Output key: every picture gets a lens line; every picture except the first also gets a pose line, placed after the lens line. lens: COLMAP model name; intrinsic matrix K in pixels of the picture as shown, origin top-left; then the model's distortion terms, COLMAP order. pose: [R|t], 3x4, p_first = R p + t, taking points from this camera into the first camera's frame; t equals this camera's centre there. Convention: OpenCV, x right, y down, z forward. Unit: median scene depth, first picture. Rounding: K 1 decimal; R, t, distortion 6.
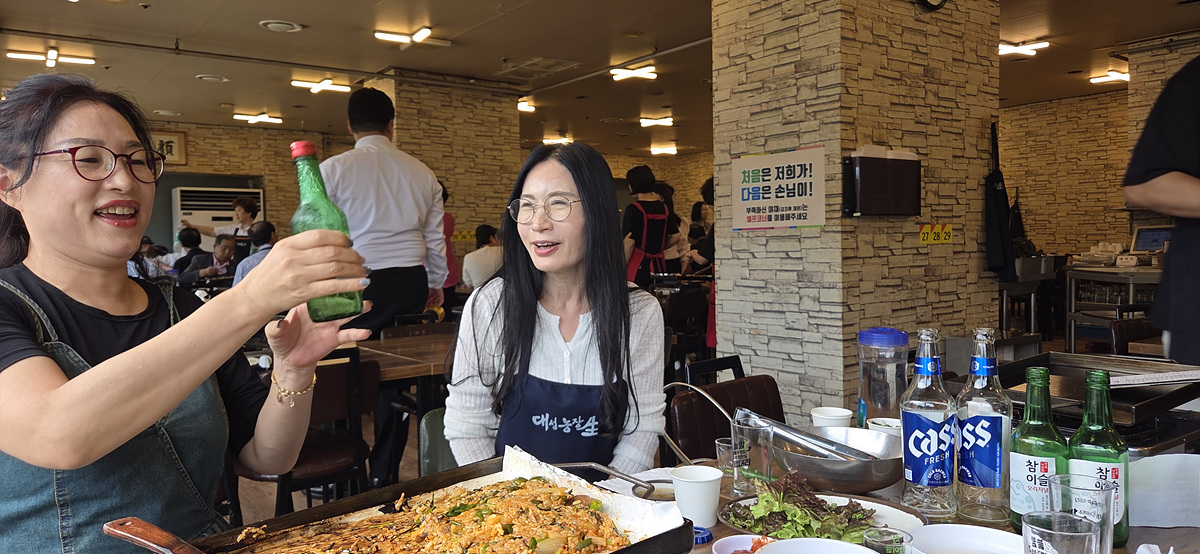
lens RADIAL K [[801.4, 0, 590.8], [0, 801.4, 276.9], [0, 0, 1]] dist [0.075354, -0.063394]
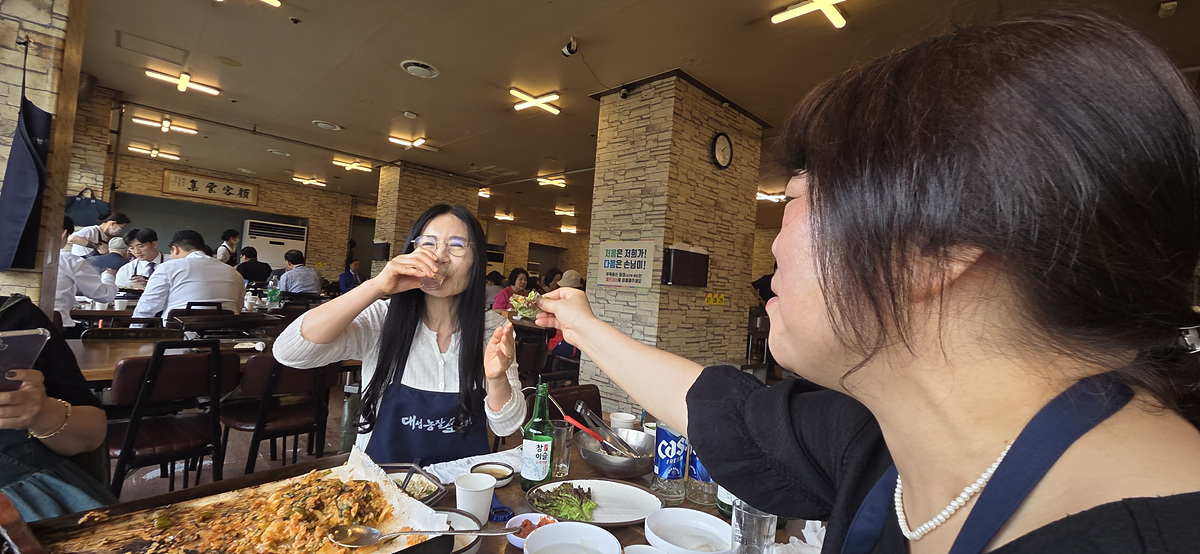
lens RADIAL K [[488.3, 0, 586.1], [0, 488.3, 277.7], [0, 0, 1]] dist [0.013916, -0.011210]
pose [[0.987163, 0.099348, 0.125059, 0.032868], [-0.092286, 0.993858, -0.061067, -0.011287], [-0.130358, 0.048742, 0.990268, 0.031071]]
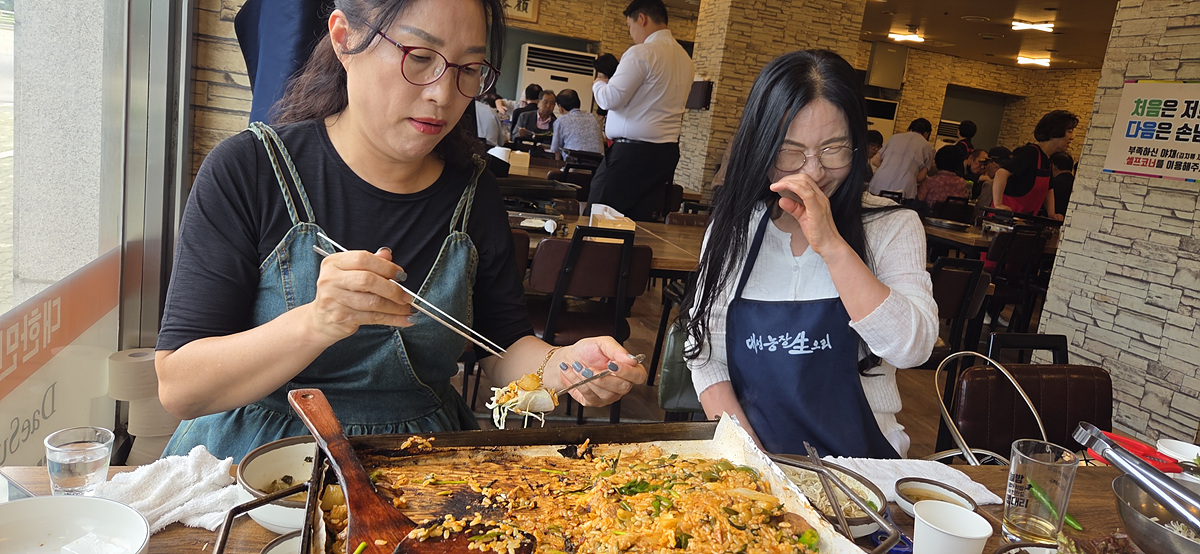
lens RADIAL K [[797.0, 0, 604.3], [0, 797.0, 262.4], [0, 0, 1]] dist [0.075337, -0.061481]
pose [[0.920158, 0.206731, -0.332523, 0.005095], [-0.164788, 0.974847, 0.150063, -0.008738], [0.355181, -0.083286, 0.931080, 0.048275]]
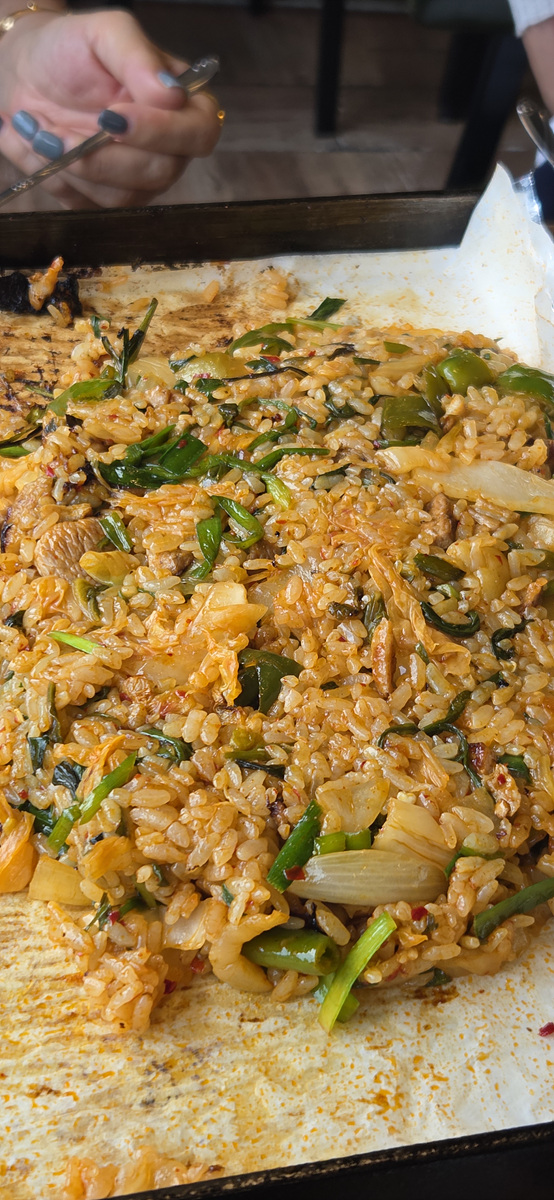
lens RADIAL K [[1641.0, 0, 277.0], [0, 1641.0, 600.0], [0, 0, 1]] dist [0.172646, 0.002202]
pose [[0.900267, 0.383834, -0.205403, -0.001081], [-0.167620, 0.741072, 0.650166, -0.004995], [0.401775, -0.550893, 0.731501, 0.112659]]
